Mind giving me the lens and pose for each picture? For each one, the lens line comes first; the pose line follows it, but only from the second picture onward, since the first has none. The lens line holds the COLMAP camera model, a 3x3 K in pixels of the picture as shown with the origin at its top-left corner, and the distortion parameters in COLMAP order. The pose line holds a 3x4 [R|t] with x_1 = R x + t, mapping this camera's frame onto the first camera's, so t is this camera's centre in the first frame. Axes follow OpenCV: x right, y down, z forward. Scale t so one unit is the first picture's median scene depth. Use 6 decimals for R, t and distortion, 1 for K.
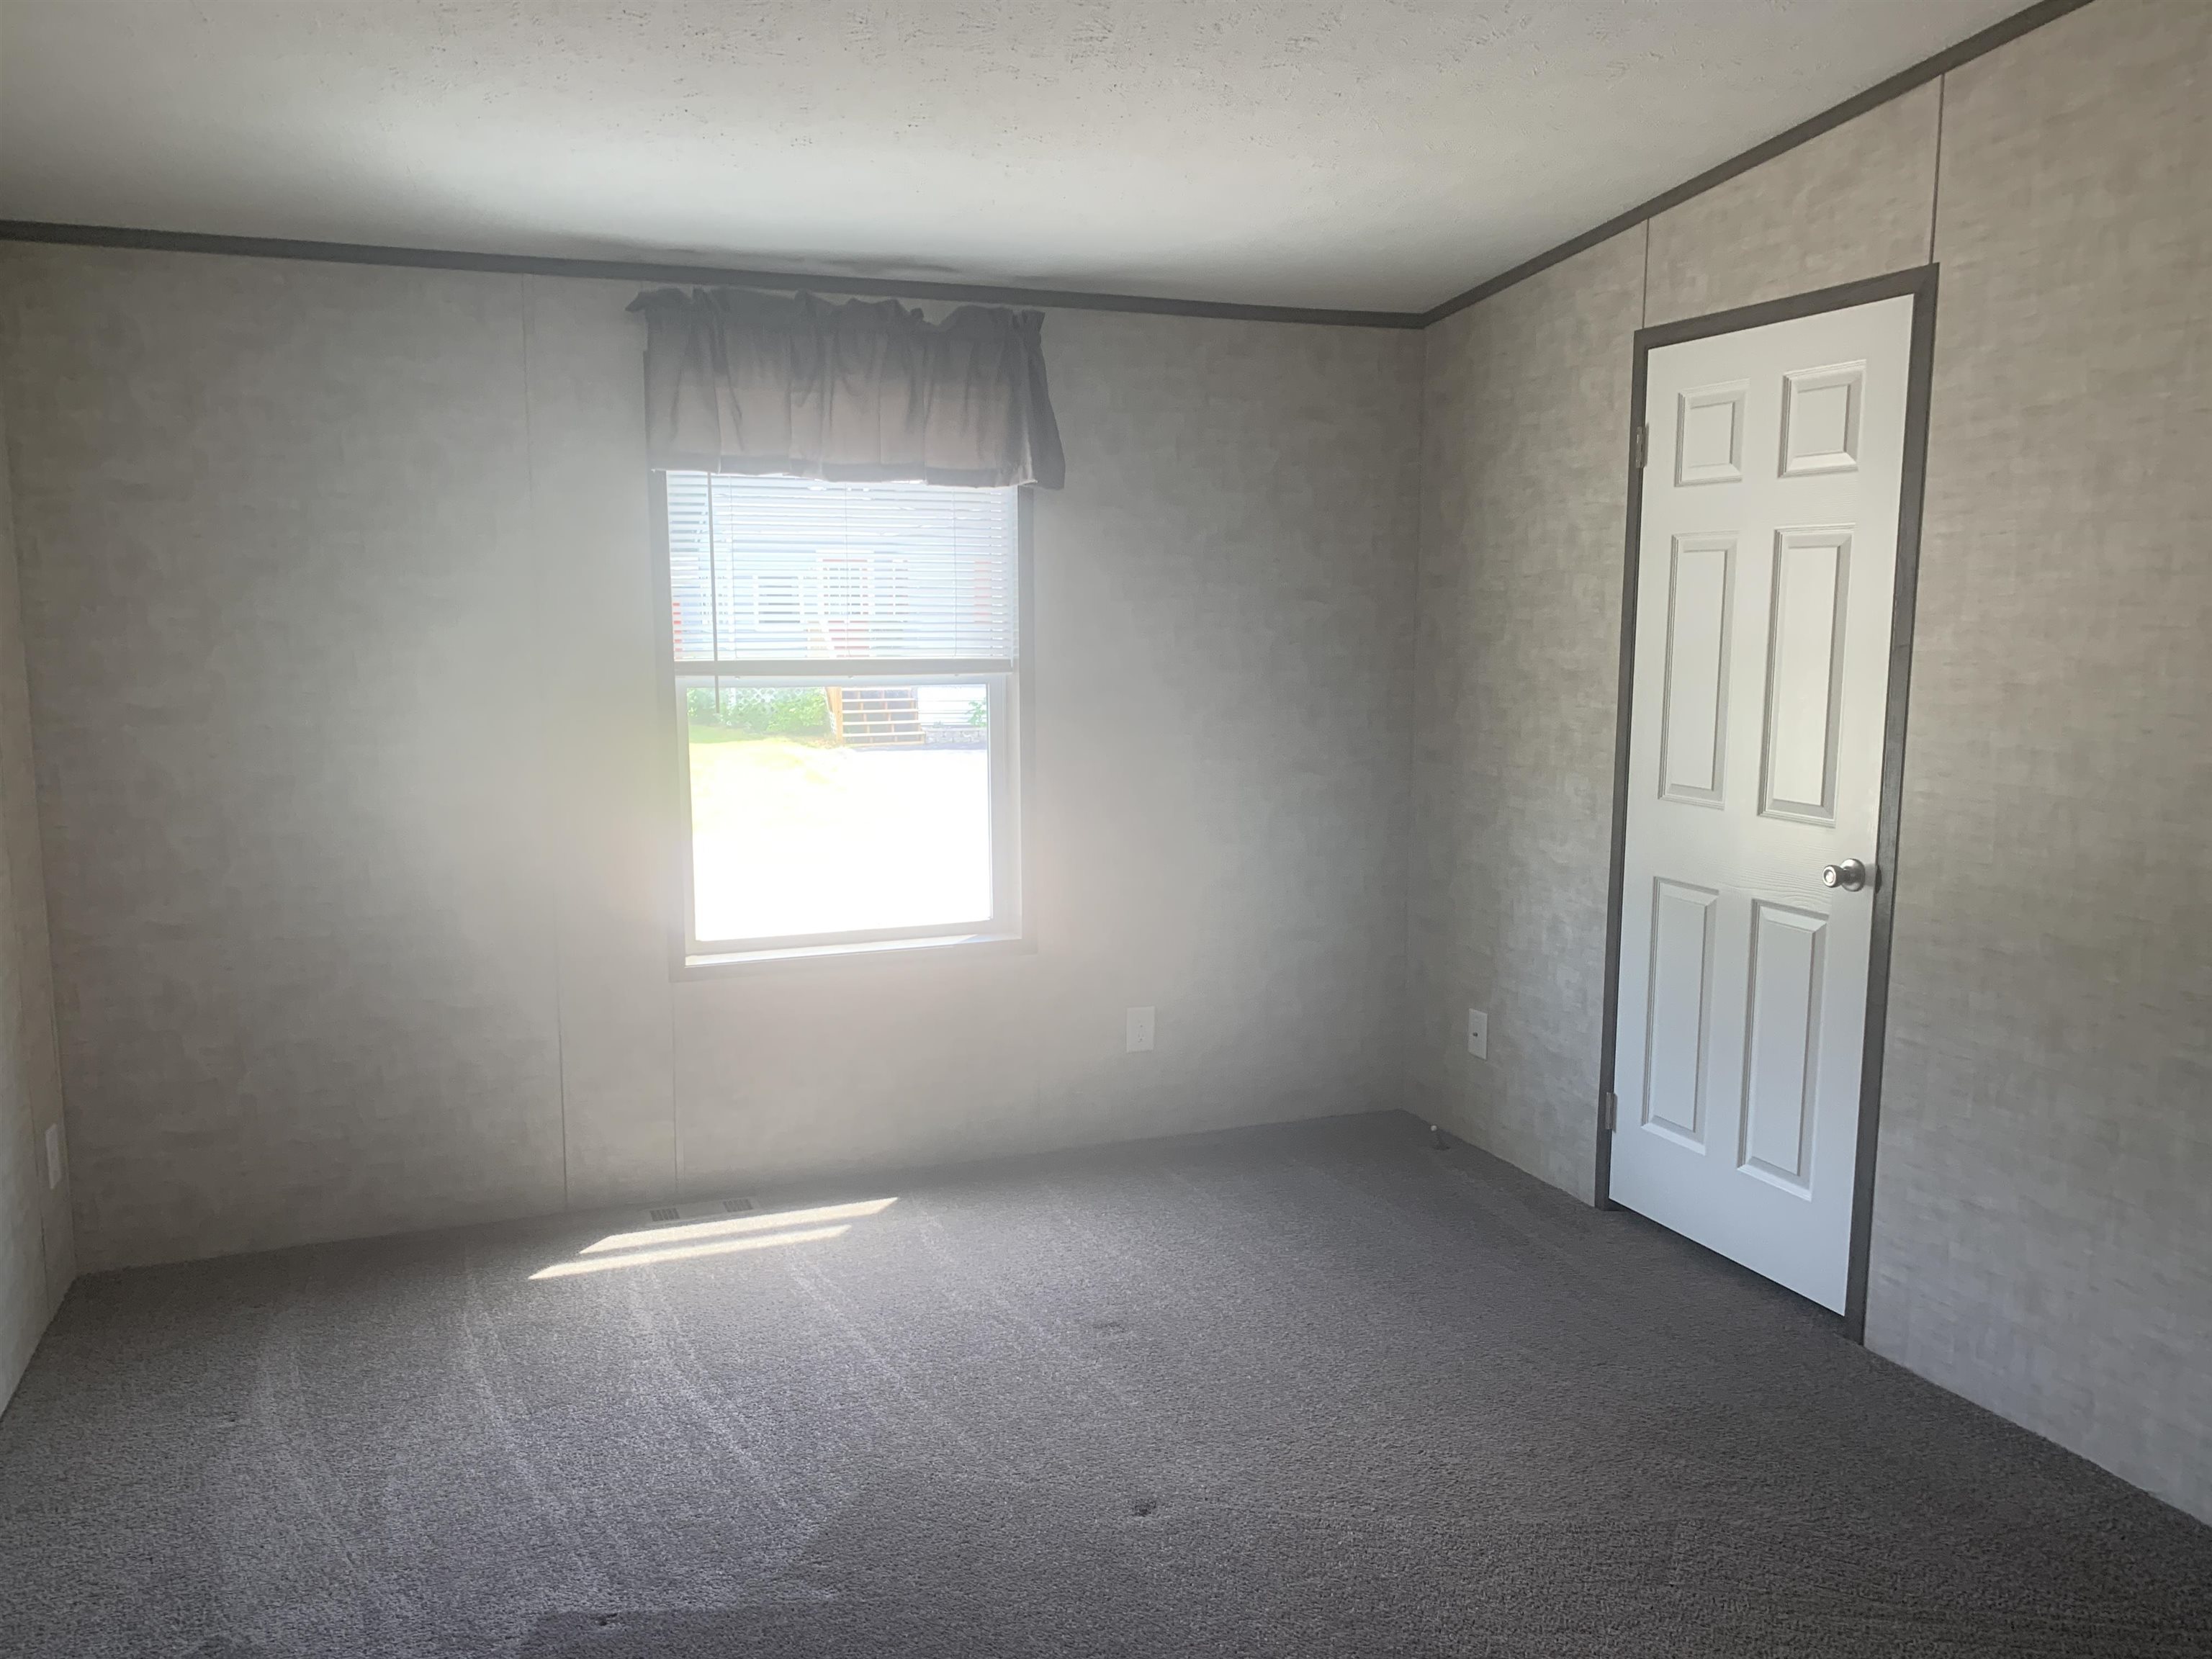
lens RADIAL K [[1700.4, 0, 1101.1], [0, 1700.4, 831.8], [0, 0, 1]] dist [0.071457, -0.007531]
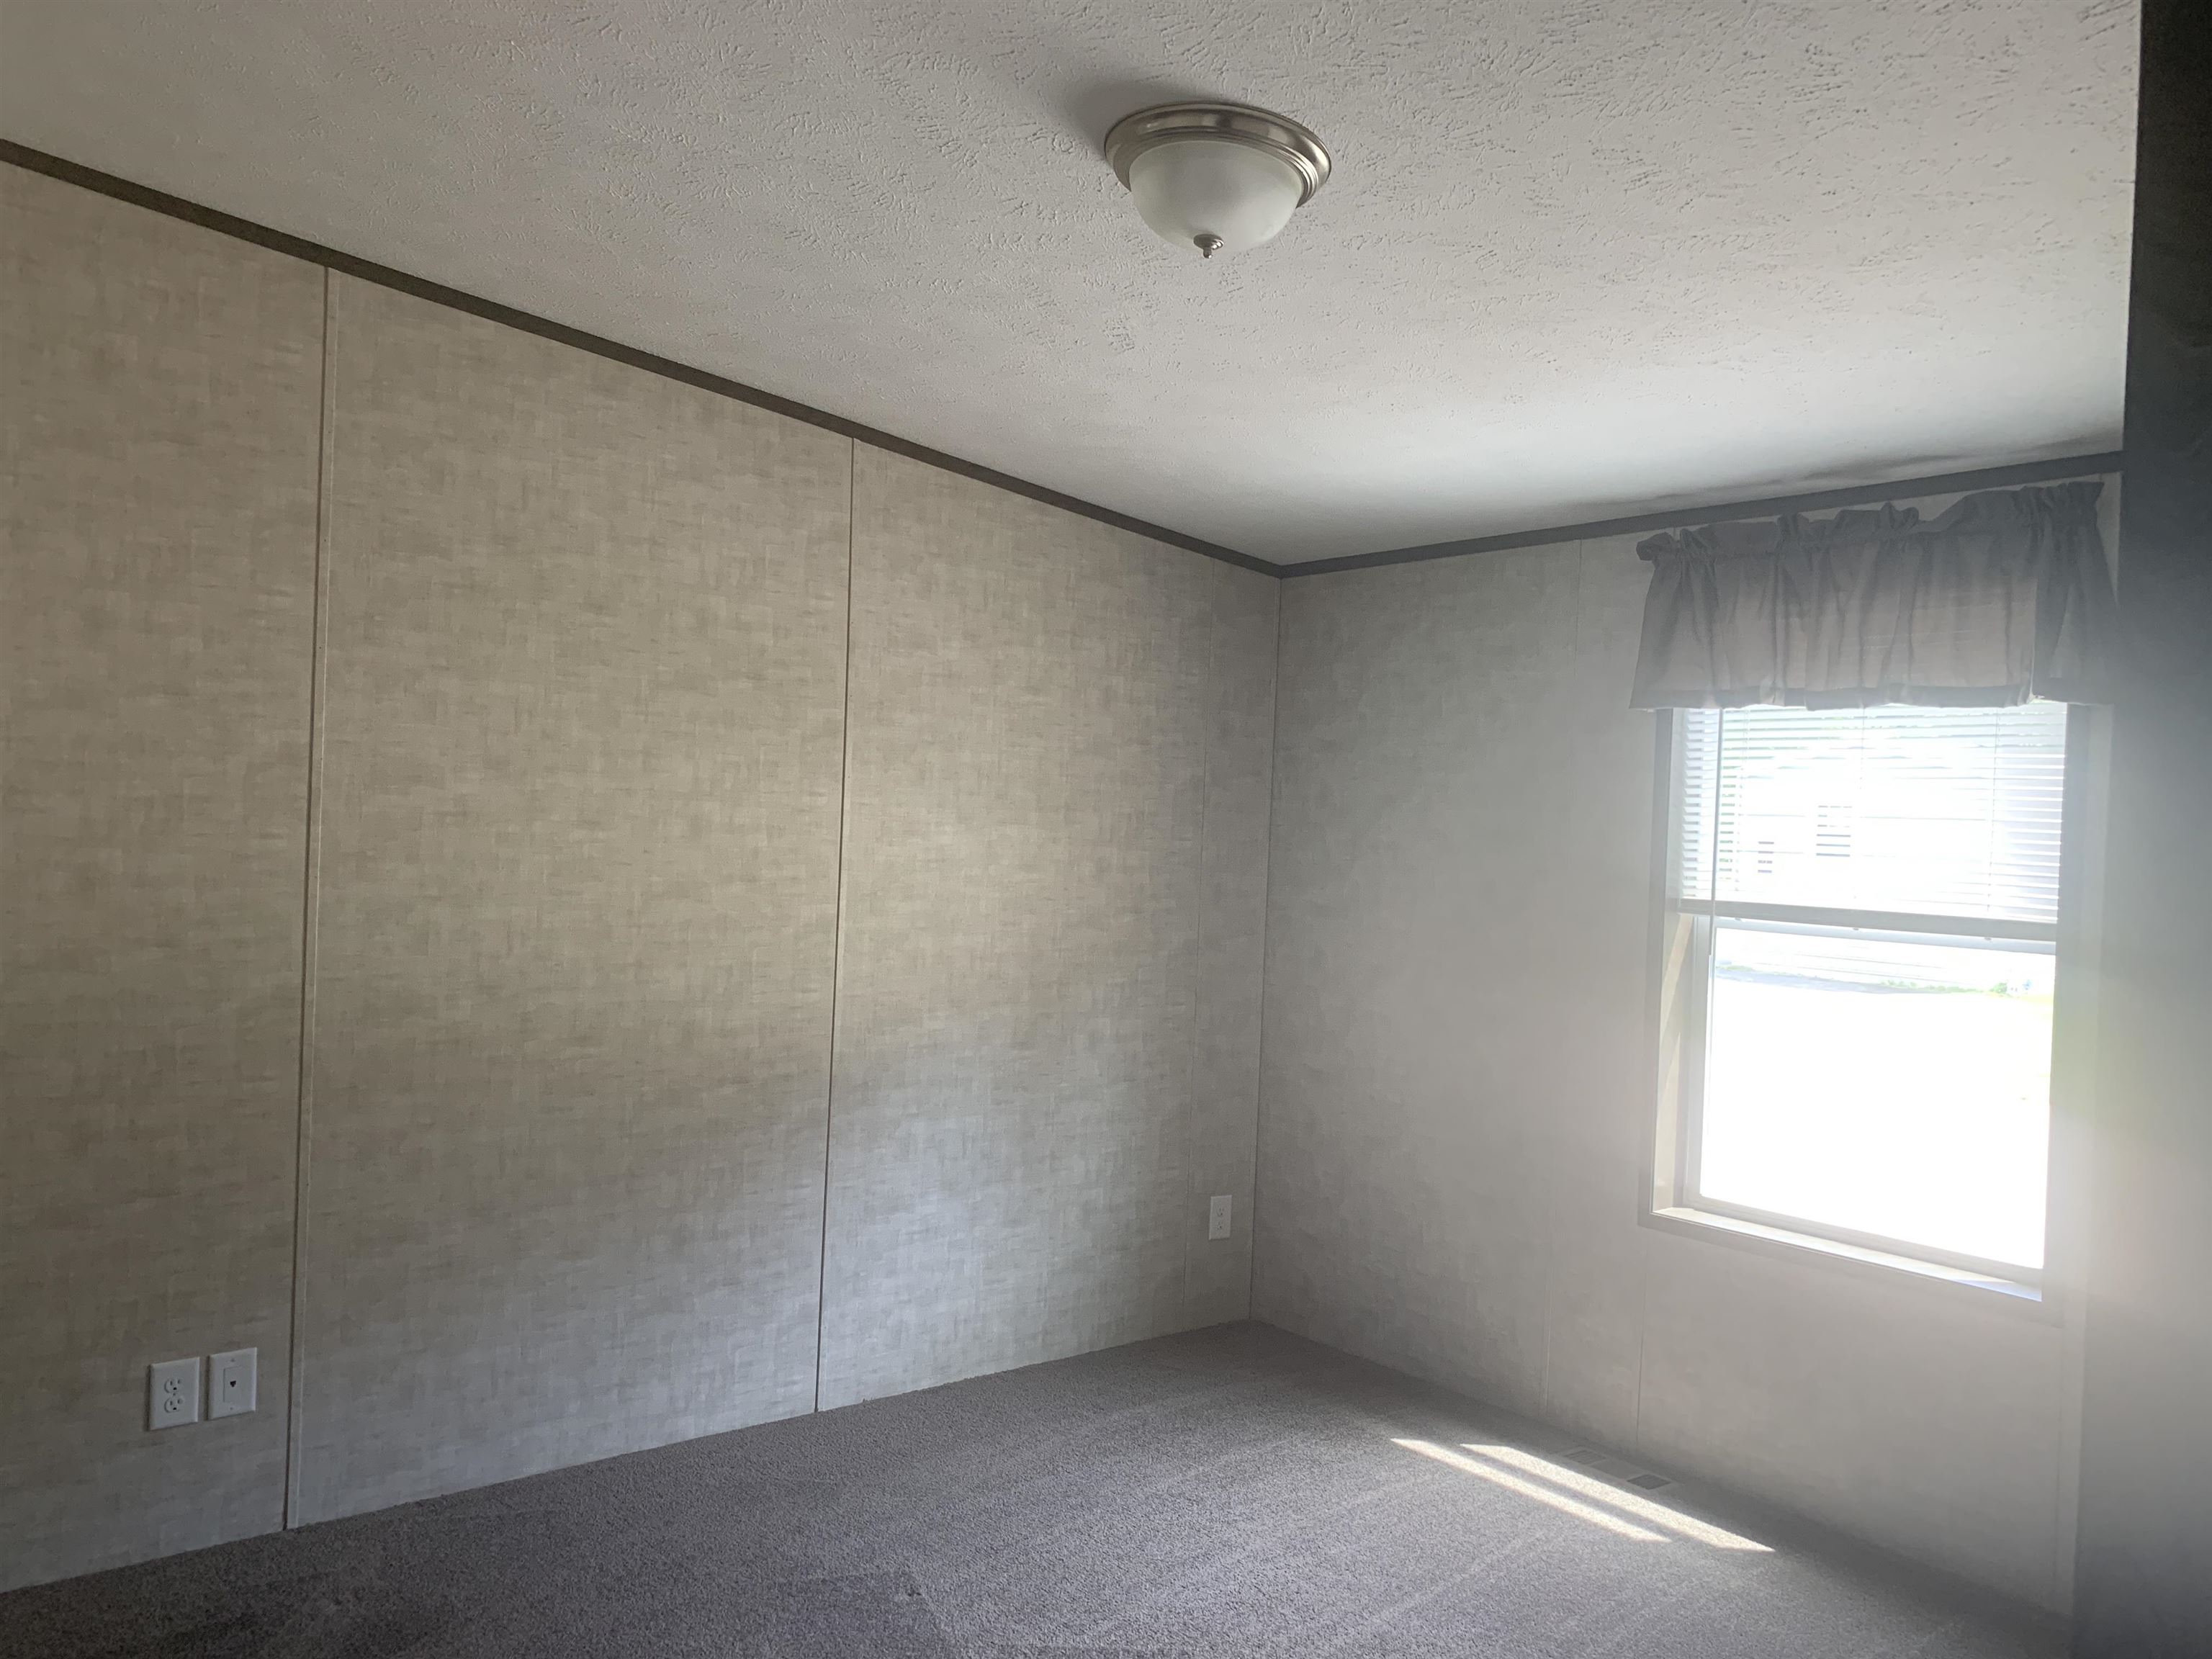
lens RADIAL K [[1700.4, 0, 1101.1], [0, 1700.4, 831.8], [0, 0, 1]] dist [0.071457, -0.007531]
pose [[0.343206, 0.025892, -0.938903, 0.566801], [-0.158694, 0.986847, -0.030795, -0.054714], [0.925757, 0.159567, 0.342801, 0.353112]]
